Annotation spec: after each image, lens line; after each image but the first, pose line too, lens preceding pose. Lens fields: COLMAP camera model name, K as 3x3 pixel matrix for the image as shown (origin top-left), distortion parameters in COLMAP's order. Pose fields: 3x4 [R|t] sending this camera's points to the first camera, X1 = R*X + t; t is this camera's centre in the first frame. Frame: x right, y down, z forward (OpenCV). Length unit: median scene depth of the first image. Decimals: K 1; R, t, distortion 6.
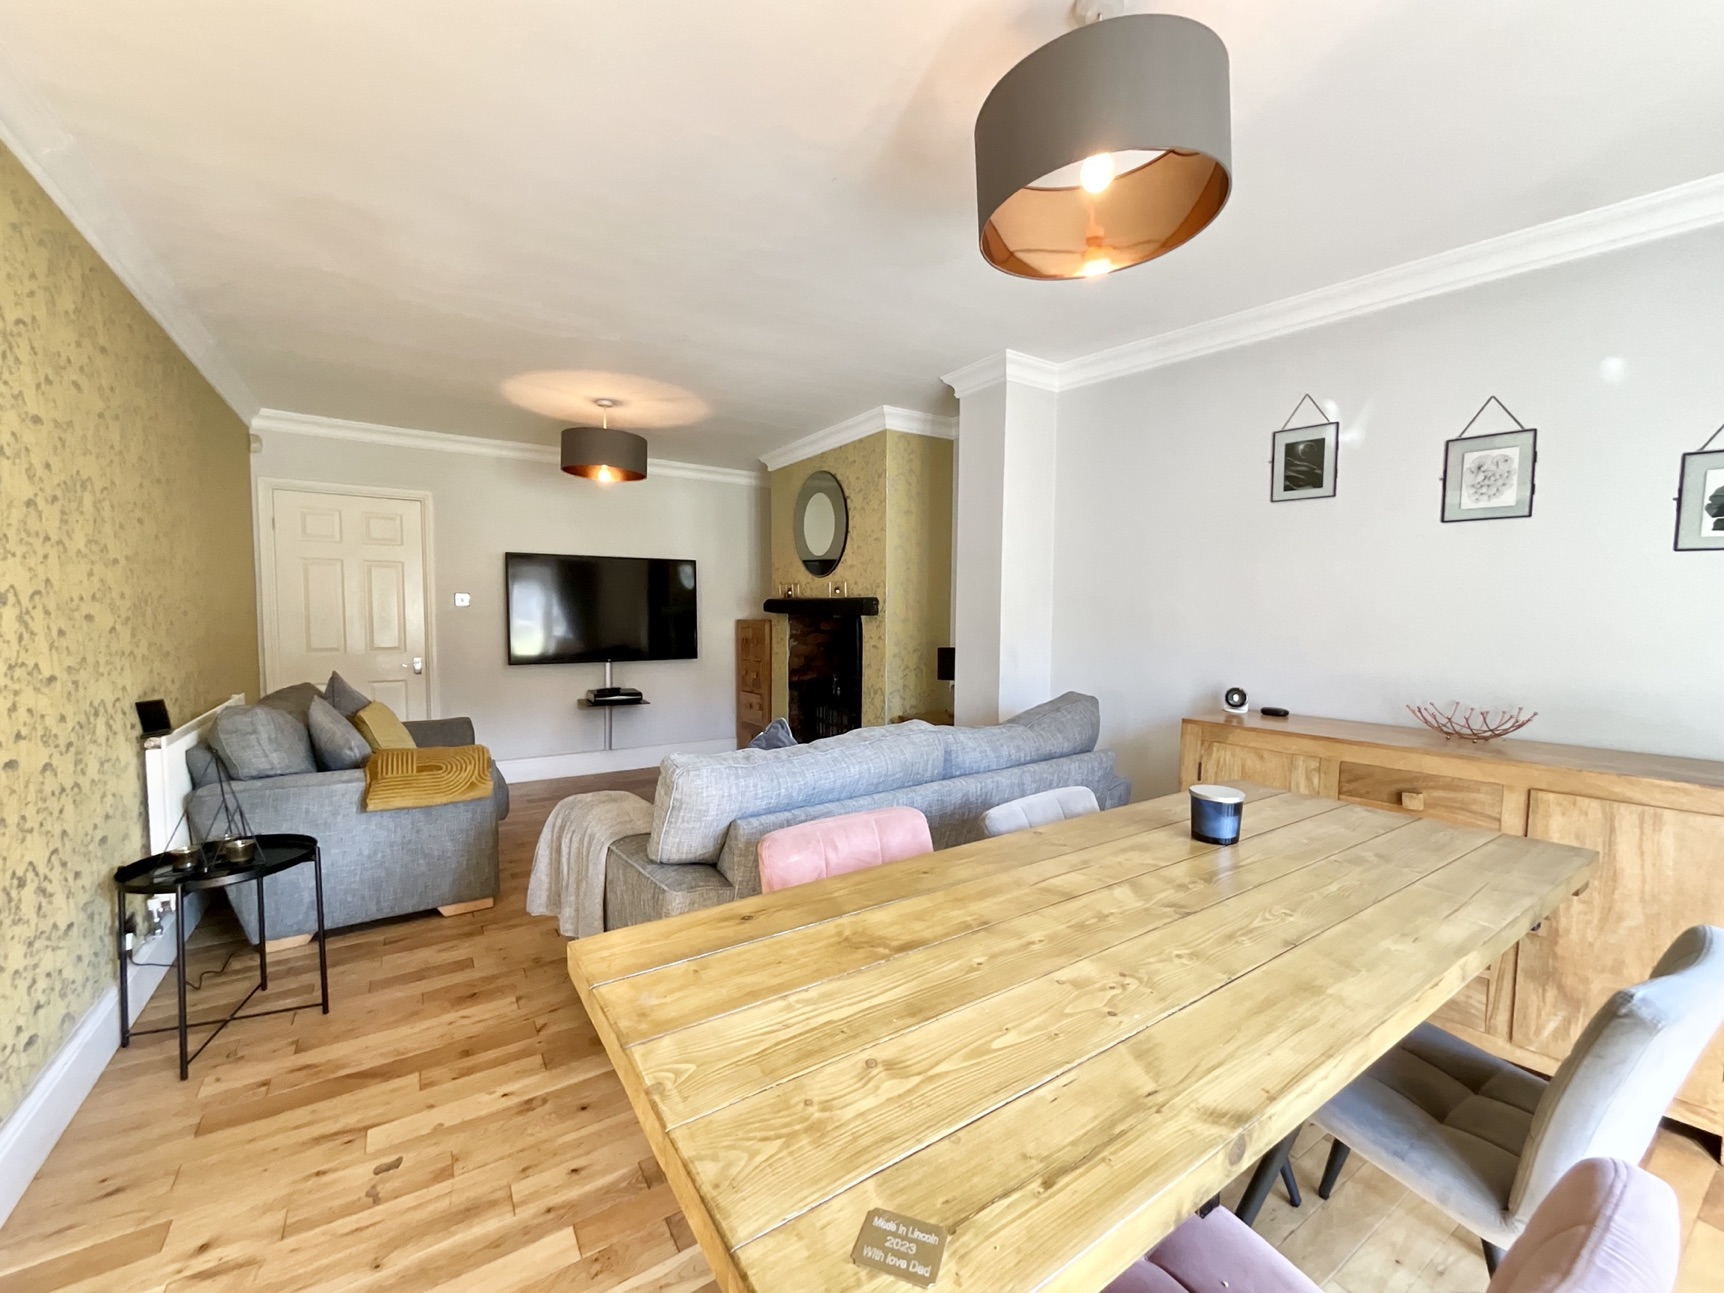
lens RADIAL K [[693.0, 0, 856.1], [0, 693.0, 644.7], [0, 0, 1]] dist [-0.000642, -0.000190]
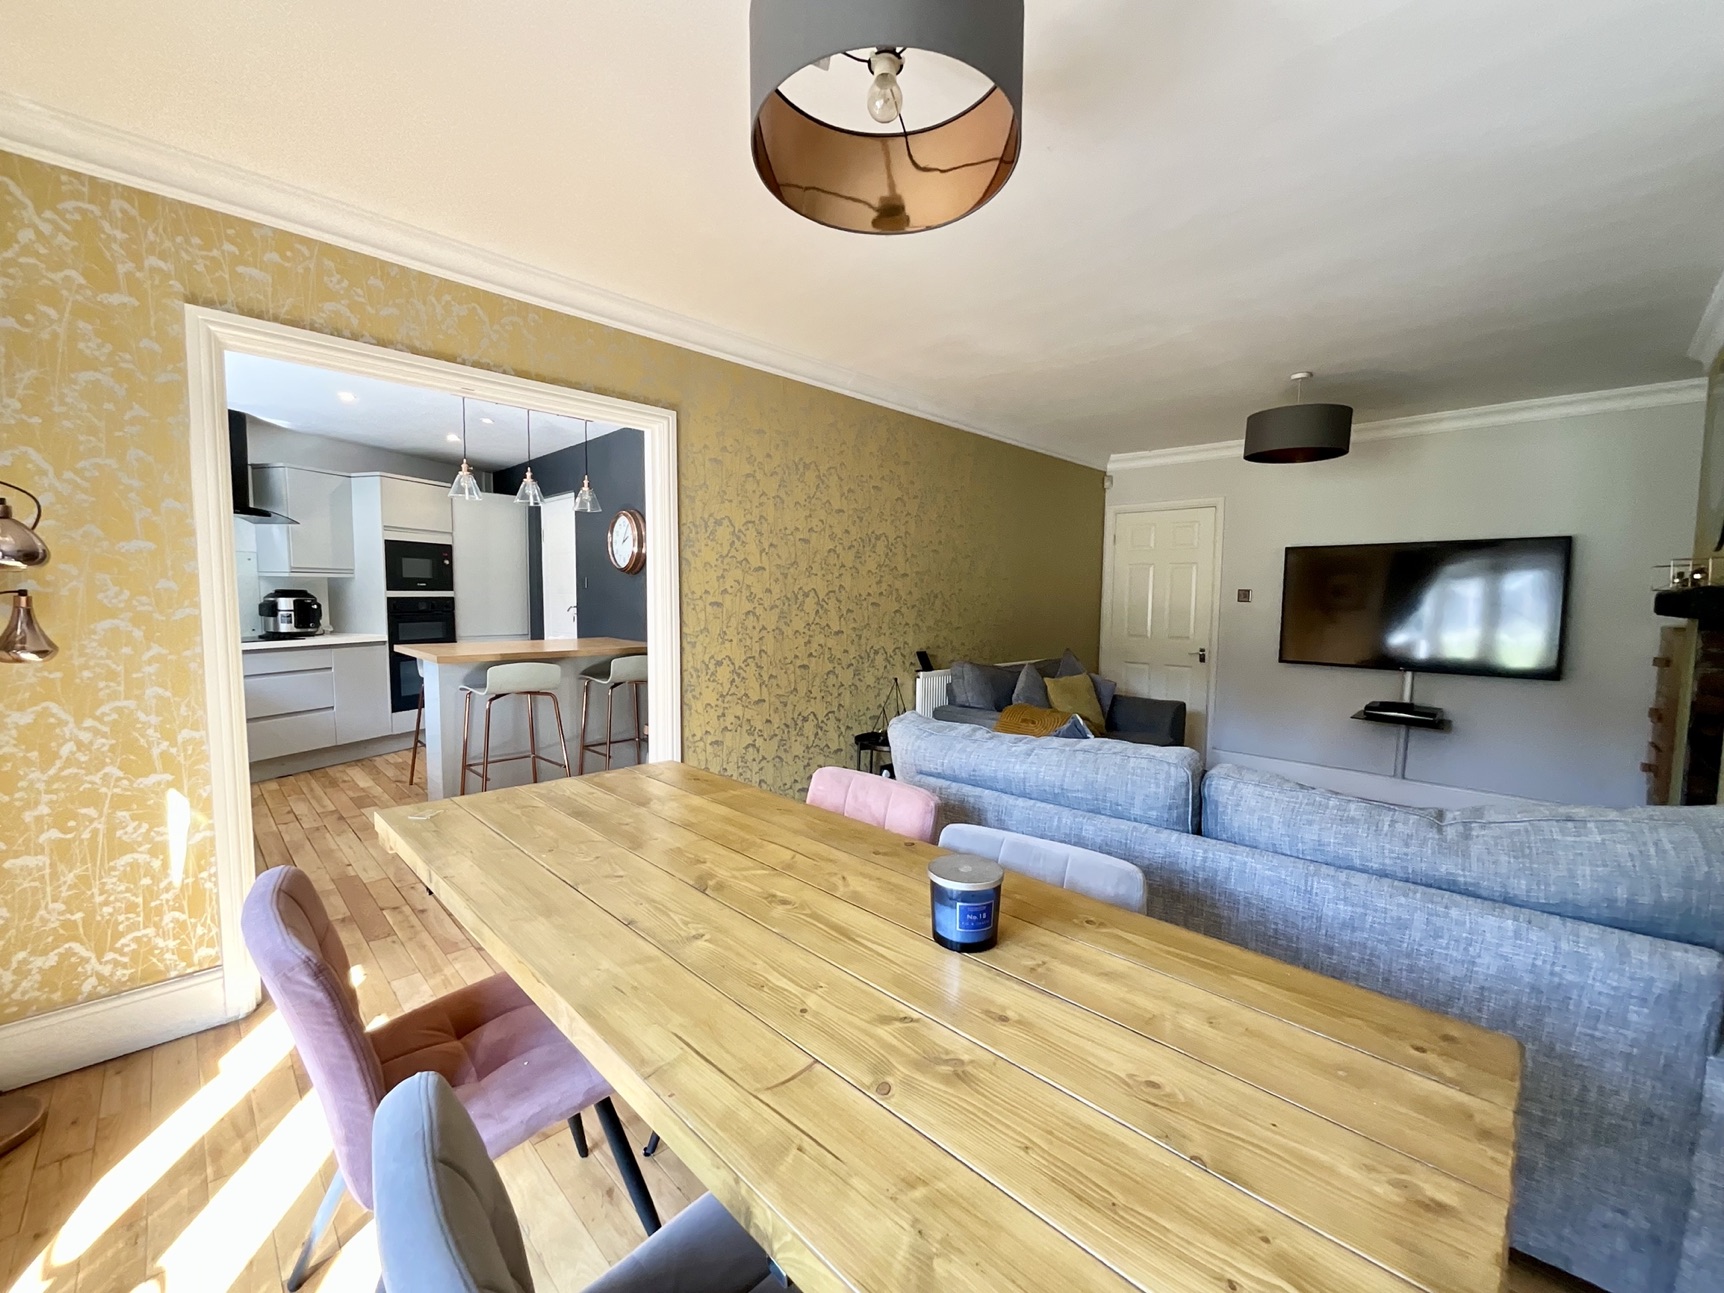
lens RADIAL K [[700.8, 0, 870.0], [0, 700.8, 646.8], [0, 0, 1]] dist [-0.002921, -0.000601]
pose [[0.206629, 0.064395, -0.976298, 0.933936], [-0.062520, 0.996662, 0.052506, -0.023872], [0.976420, 0.050189, 0.209965, 0.620124]]
